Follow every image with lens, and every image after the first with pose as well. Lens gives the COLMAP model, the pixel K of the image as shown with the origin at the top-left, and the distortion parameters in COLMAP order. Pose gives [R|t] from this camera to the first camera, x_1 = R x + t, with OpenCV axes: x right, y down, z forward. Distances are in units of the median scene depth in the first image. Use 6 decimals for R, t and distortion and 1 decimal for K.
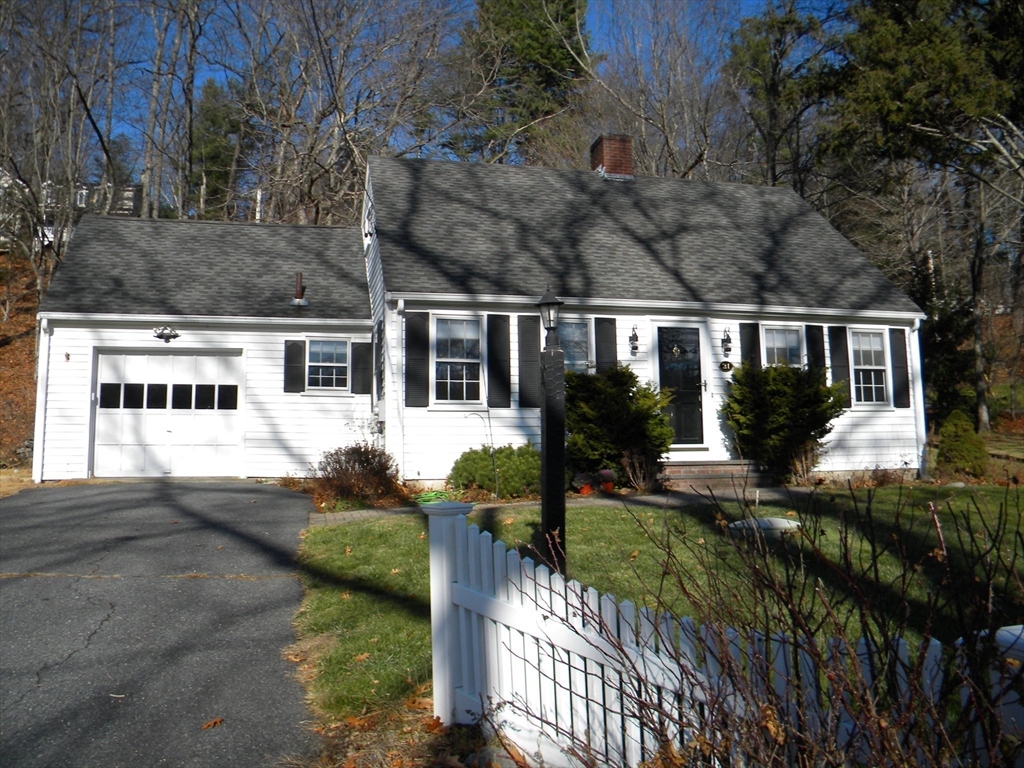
lens RADIAL K [[867.1, 0, 490.6], [0, 867.1, 356.9], [0, 0, 1]] dist [-0.162512, 0.103159]
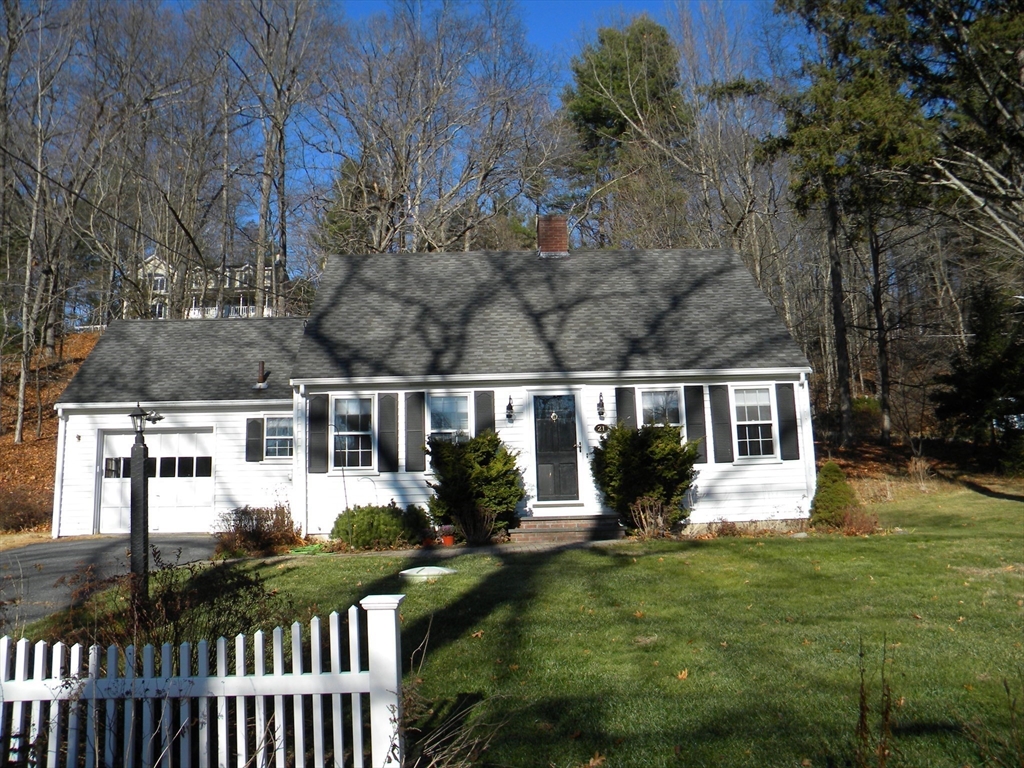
lens RADIAL K [[867.1, 0, 489.7], [0, 867.1, 350.5], [0, 0, 1]] dist [-0.162512, 0.103159]
pose [[0.975889, -0.056292, -0.210882, 0.366217], [0.041786, 0.996484, -0.072625, -0.013448], [0.214228, 0.062062, 0.974810, -0.108046]]
